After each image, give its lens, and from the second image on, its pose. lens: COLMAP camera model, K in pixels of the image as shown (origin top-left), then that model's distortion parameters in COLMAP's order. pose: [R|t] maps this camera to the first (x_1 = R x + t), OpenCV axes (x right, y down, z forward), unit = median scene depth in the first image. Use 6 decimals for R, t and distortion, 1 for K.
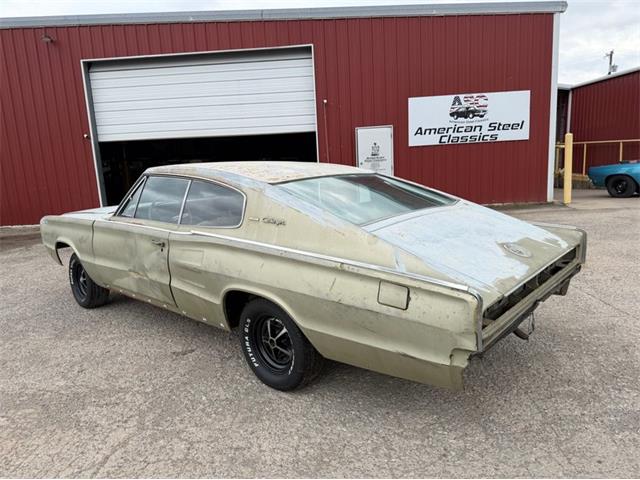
lens RADIAL K [[461.4, 0, 319.2], [0, 461.4, 229.0], [0, 0, 1]] dist [0.088135, -0.152960]
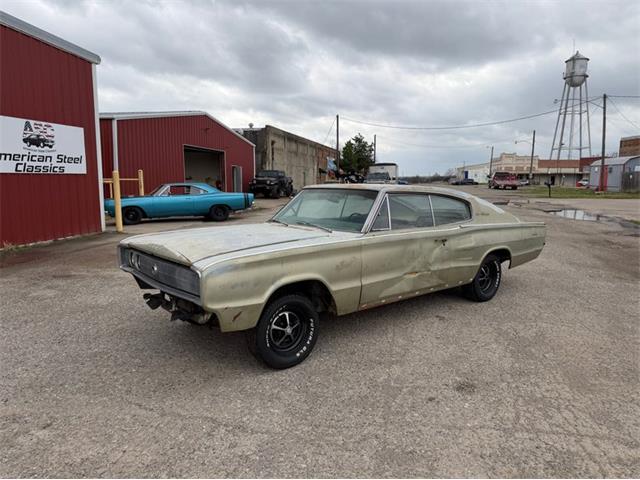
lens RADIAL K [[449.1, 0, 320.0], [0, 449.1, 240.0], [0, 0, 1]] dist [0.033339, -0.033358]
pose [[0.140353, -0.086488, 0.986317, -0.508931], [0.145836, 0.987118, 0.065806, -0.032616], [-0.979302, 0.134604, 0.151158, 0.342863]]
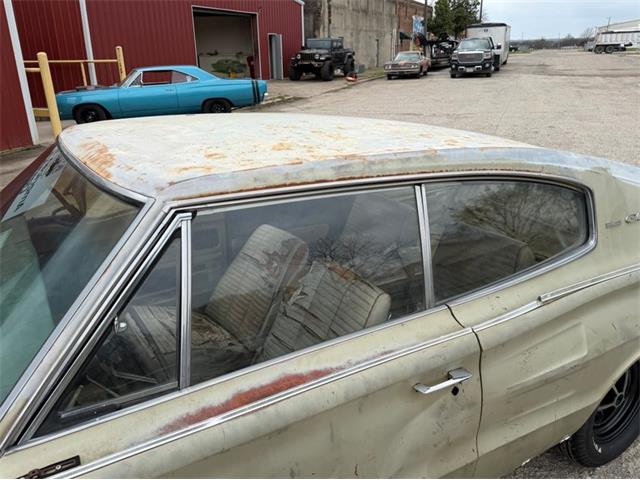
lens RADIAL K [[524.1, 0, 320.0], [0, 524.1, 240.0], [0, 0, 1]] dist [0.063466, -0.134568]
pose [[0.302612, -0.289003, 0.908242, -0.210431], [0.152153, 0.955348, 0.253297, -0.056131], [-0.940891, 0.061541, 0.333072, 0.283166]]
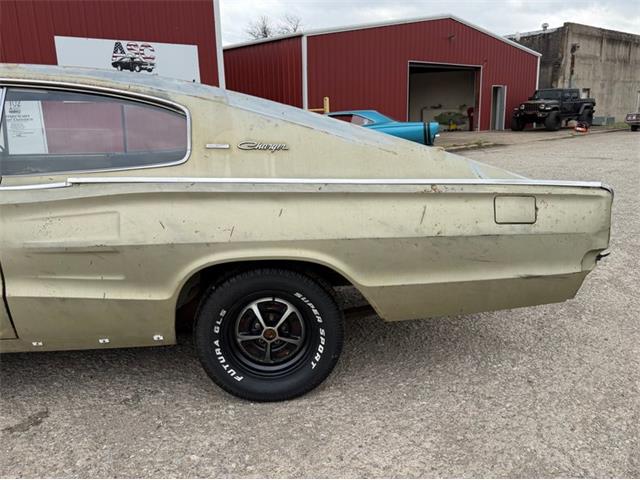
lens RADIAL K [[530.6, 0, 325.0], [0, 530.6, 232.2], [0, 0, 1]] dist [0.047608, -0.067083]
pose [[0.704767, -0.126588, 0.698054, -0.137855], [0.108571, 0.991606, 0.070207, 0.014222], [-0.701082, 0.026309, 0.712595, 0.101034]]
